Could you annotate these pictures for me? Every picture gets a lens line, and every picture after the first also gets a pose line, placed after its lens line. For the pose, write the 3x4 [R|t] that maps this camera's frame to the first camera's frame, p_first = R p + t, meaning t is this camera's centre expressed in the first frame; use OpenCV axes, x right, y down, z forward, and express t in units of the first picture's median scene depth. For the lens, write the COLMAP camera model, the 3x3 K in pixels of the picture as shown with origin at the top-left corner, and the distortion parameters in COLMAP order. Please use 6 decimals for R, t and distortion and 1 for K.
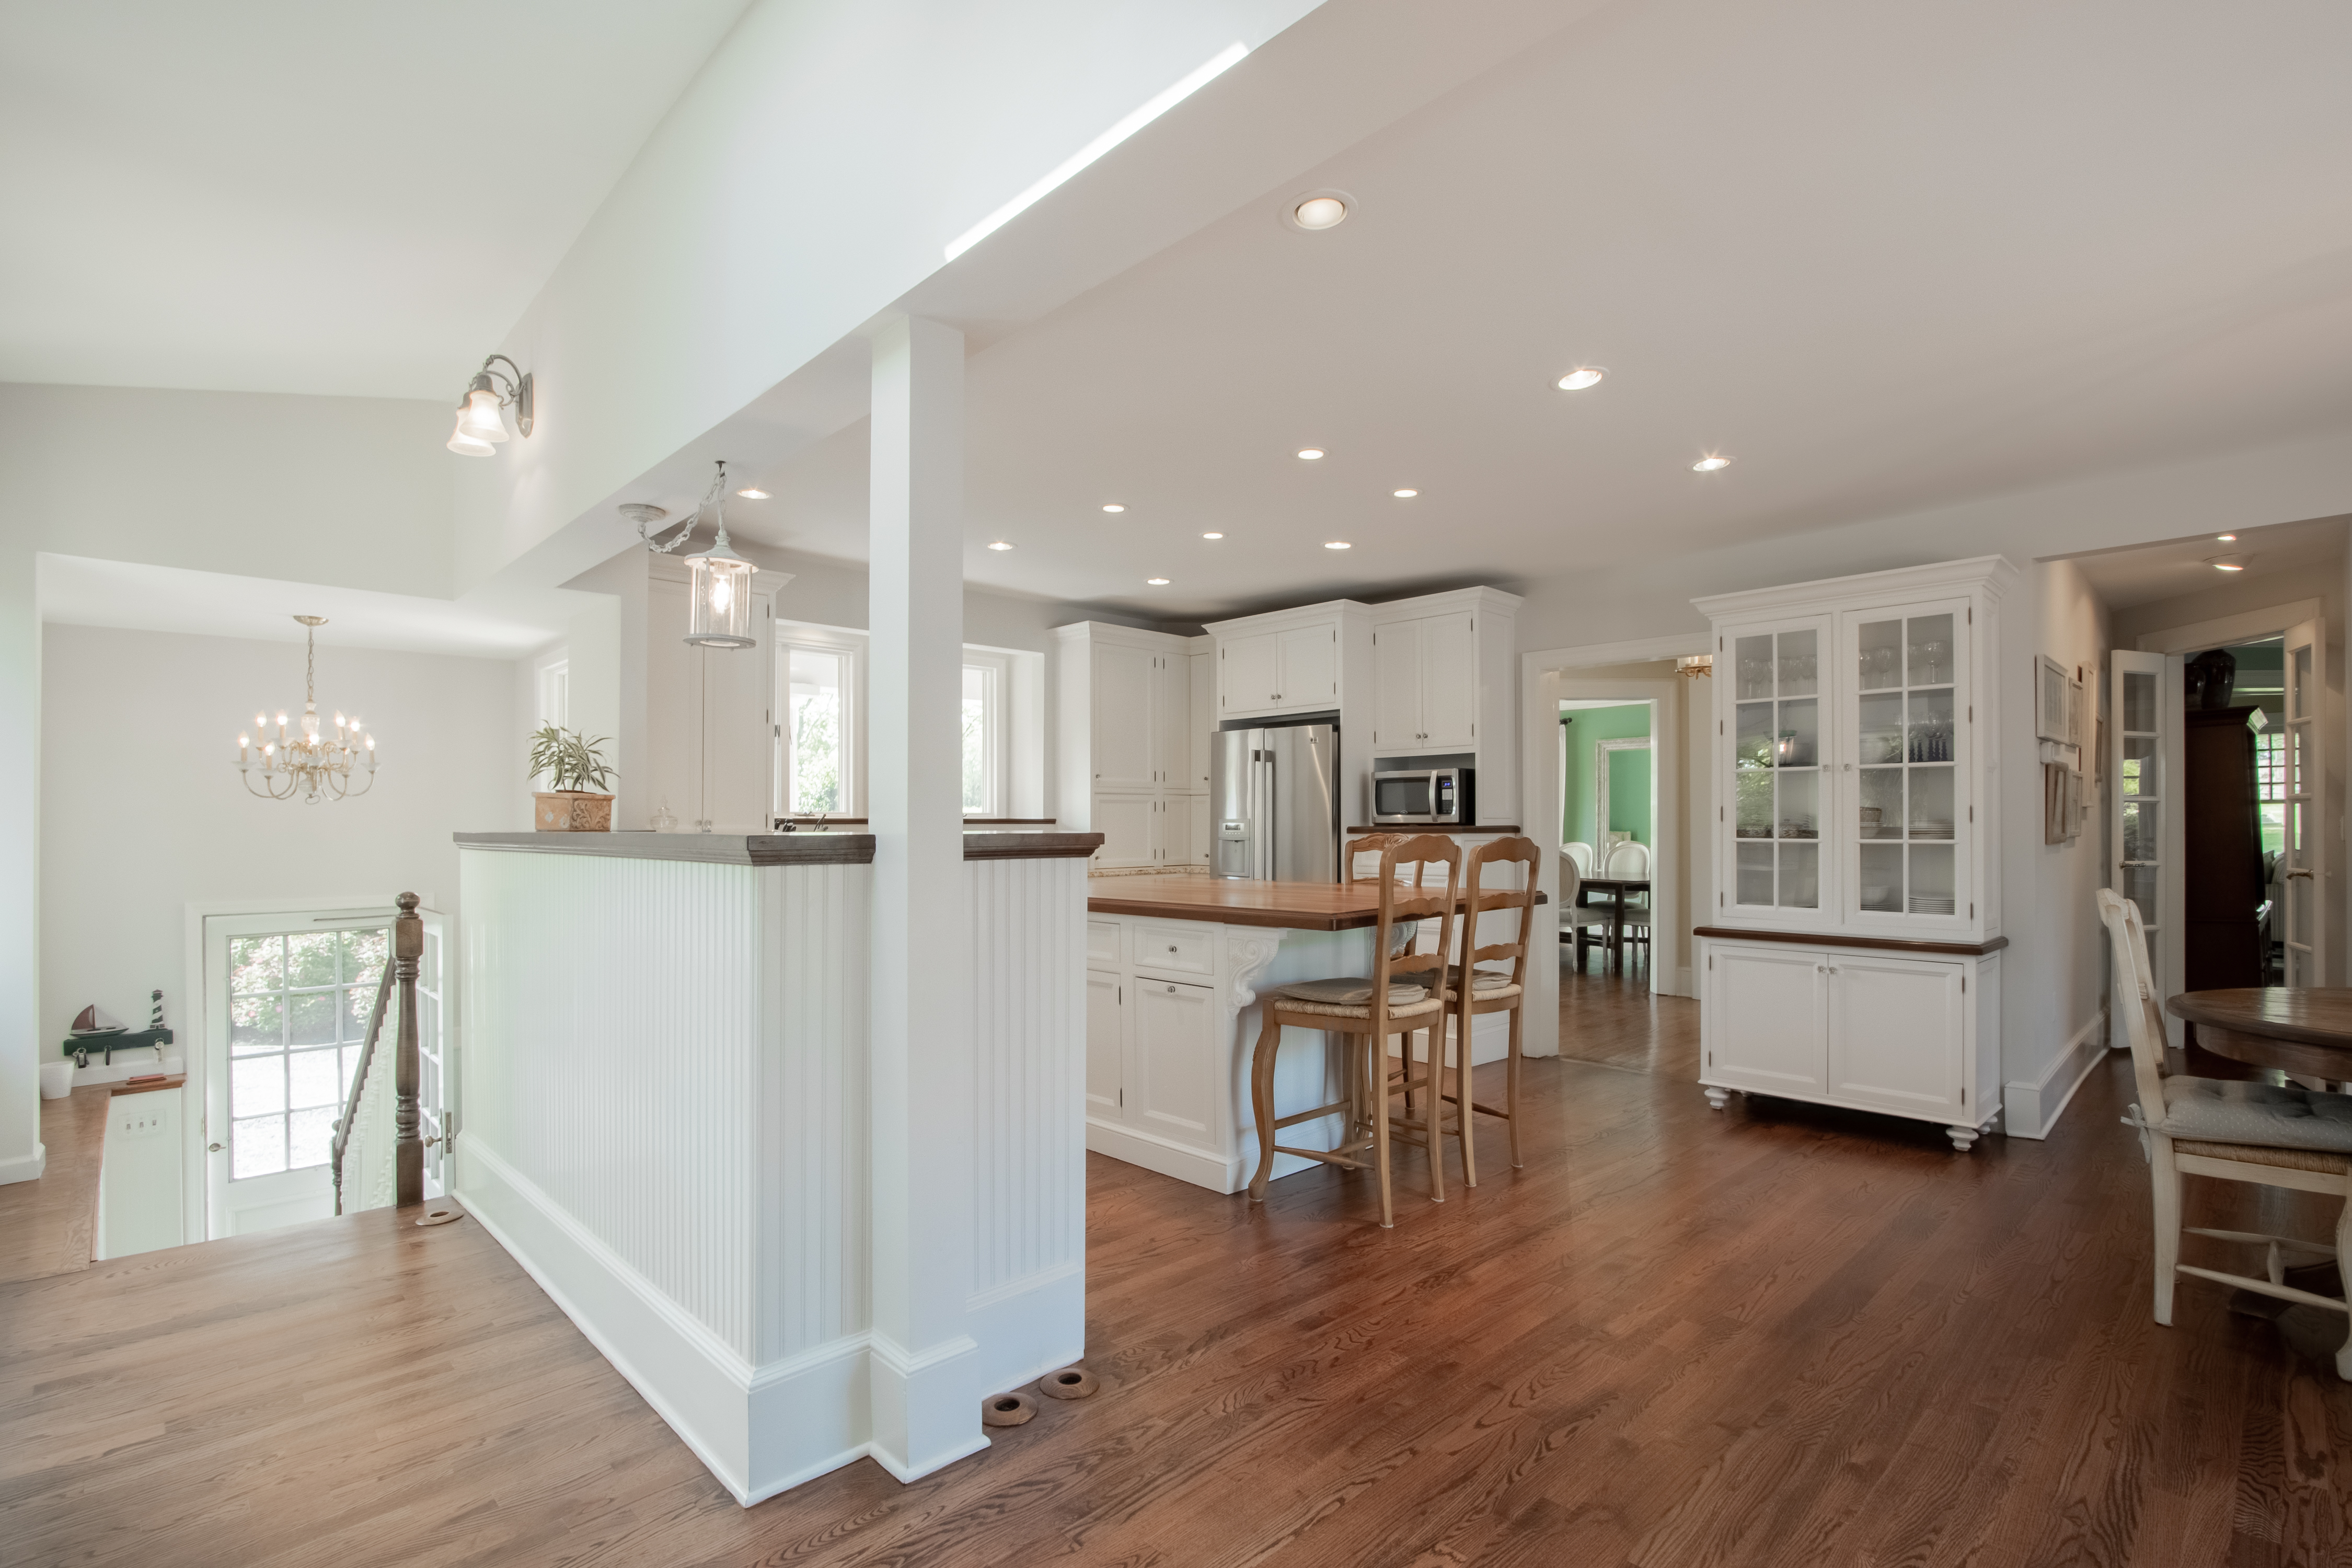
lens RADIAL K [[1077.3, 0, 1181.8], [0, 1077.3, 806.1], [0, 0, 1]] dist [-0.024181, -0.000417]
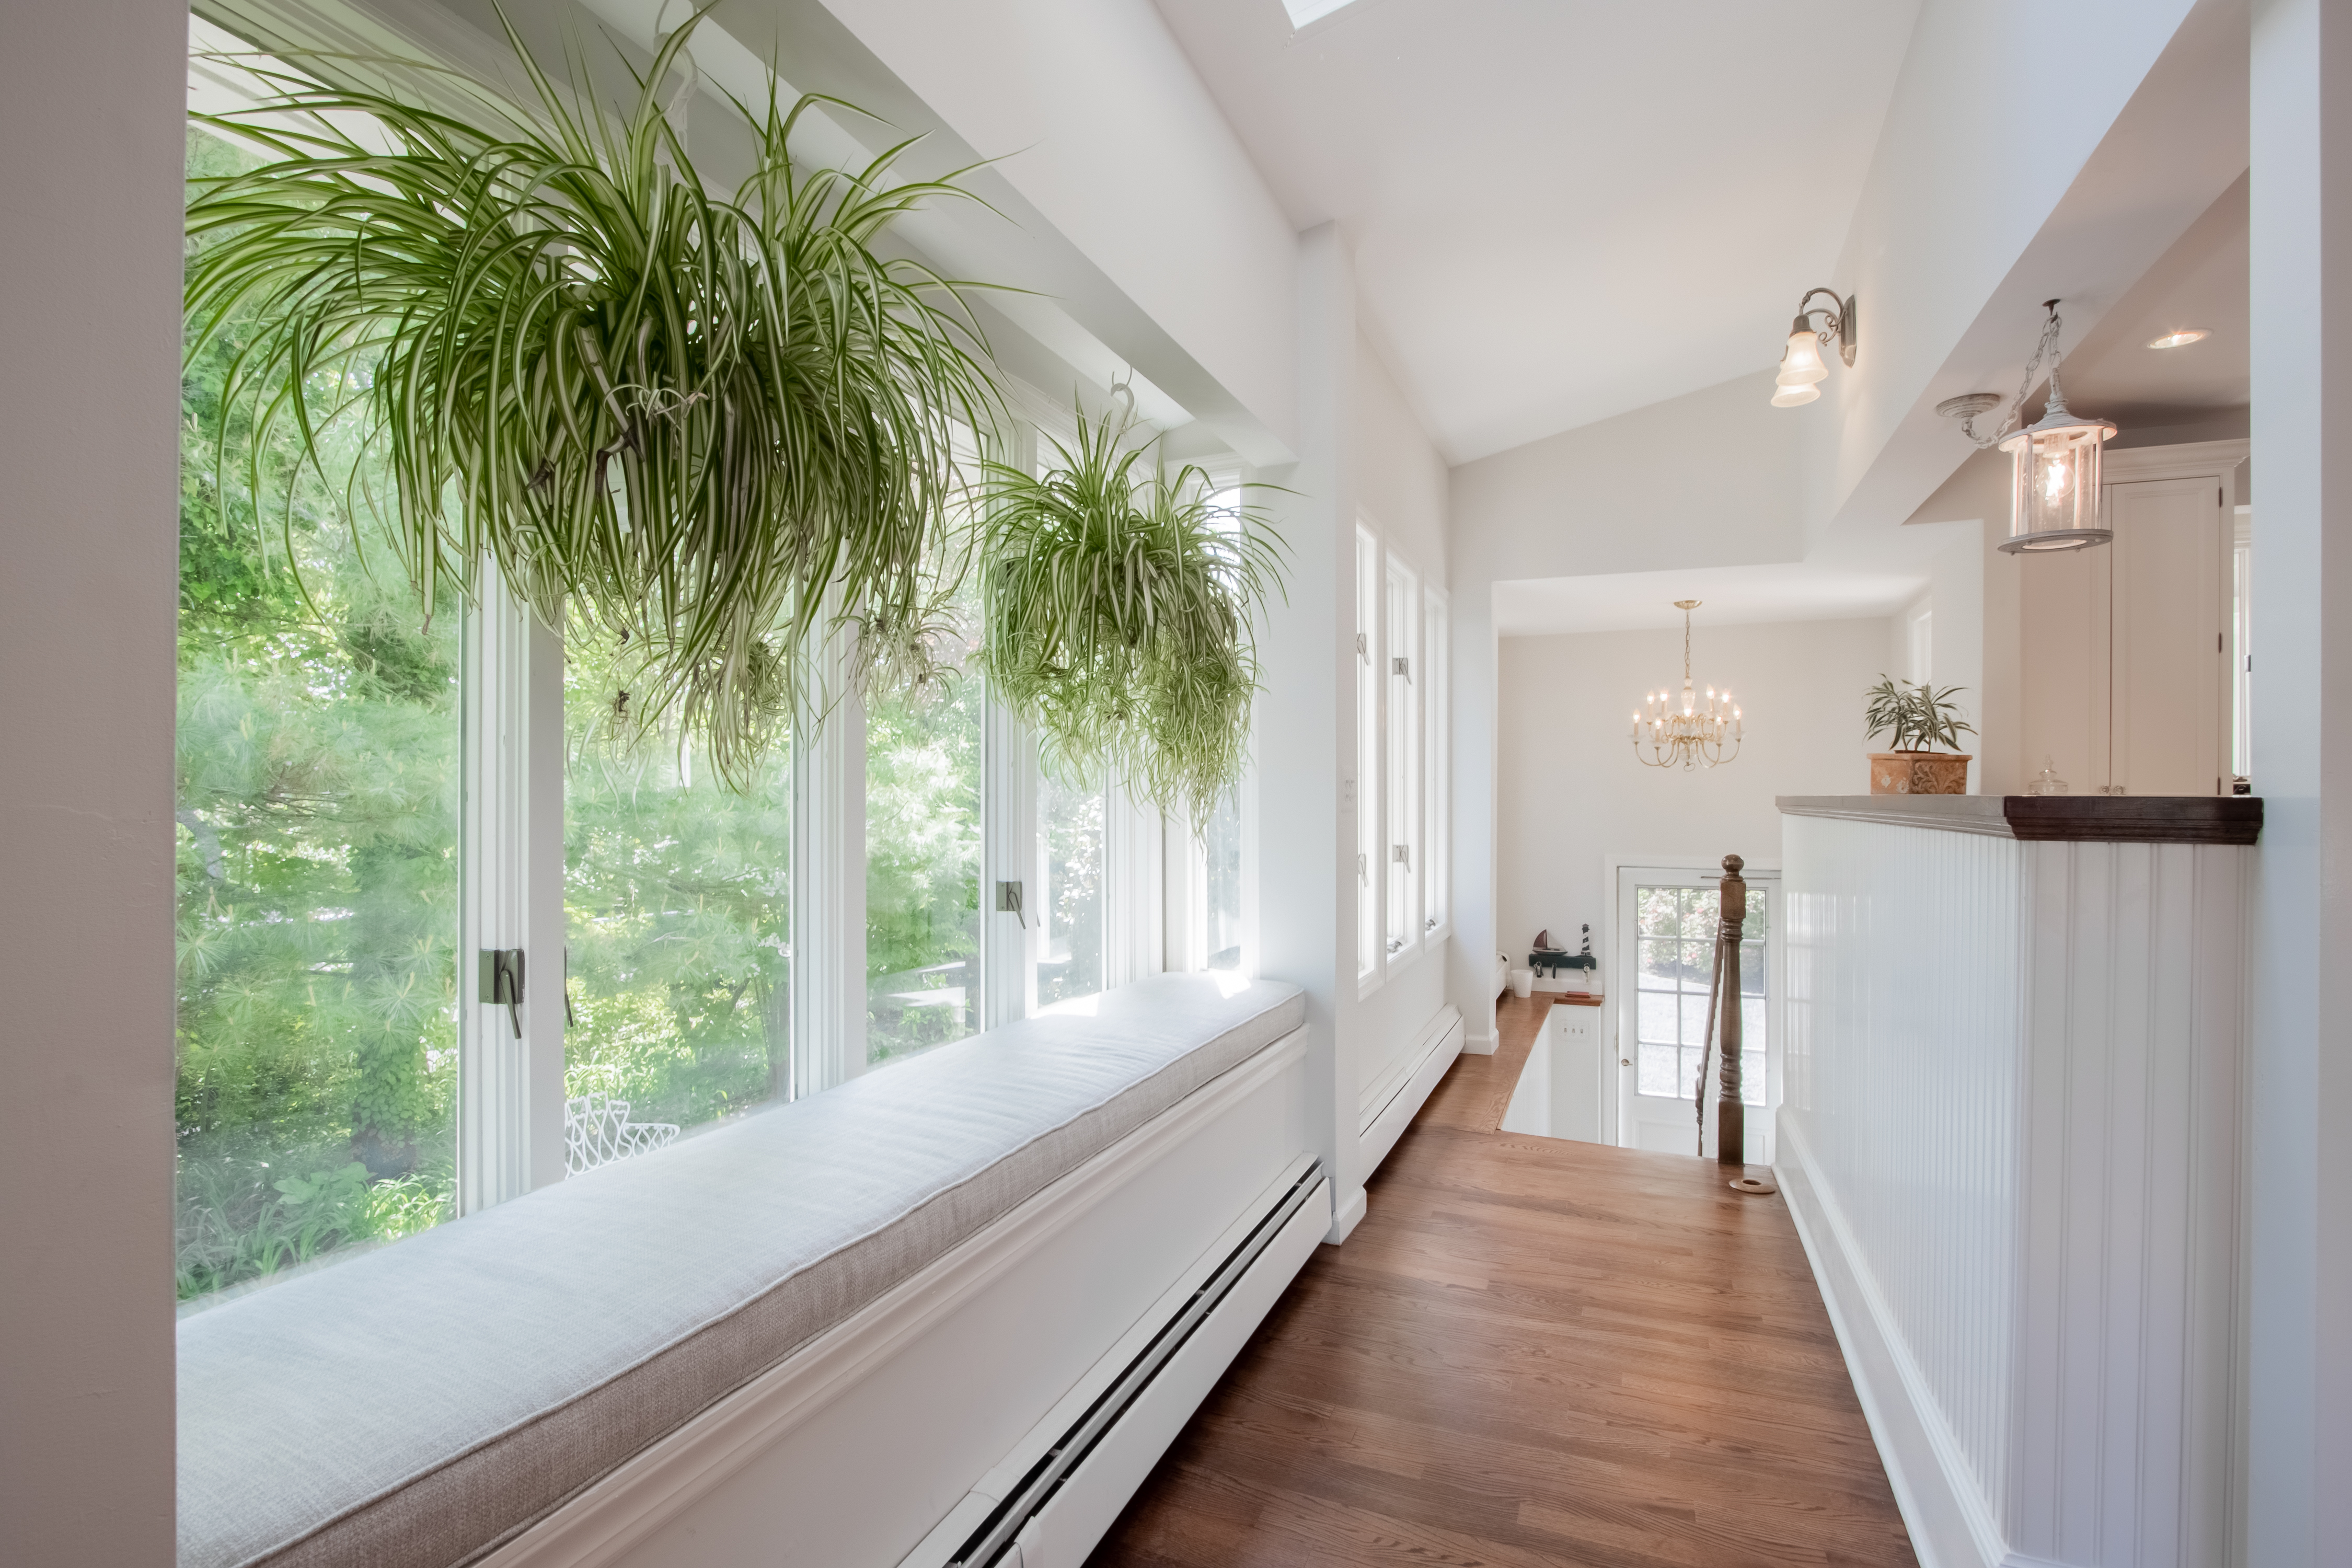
lens RADIAL K [[1077.3, 0, 1168.5], [0, 1077.3, 783.6], [0, 0, 1]] dist [-0.024181, -0.000417]
pose [[0.363022, -0.001190, -0.931780, 0.022914], [0.006997, 0.999974, 0.001449, 0.007129], [0.931754, -0.007046, 0.363021, 0.117481]]
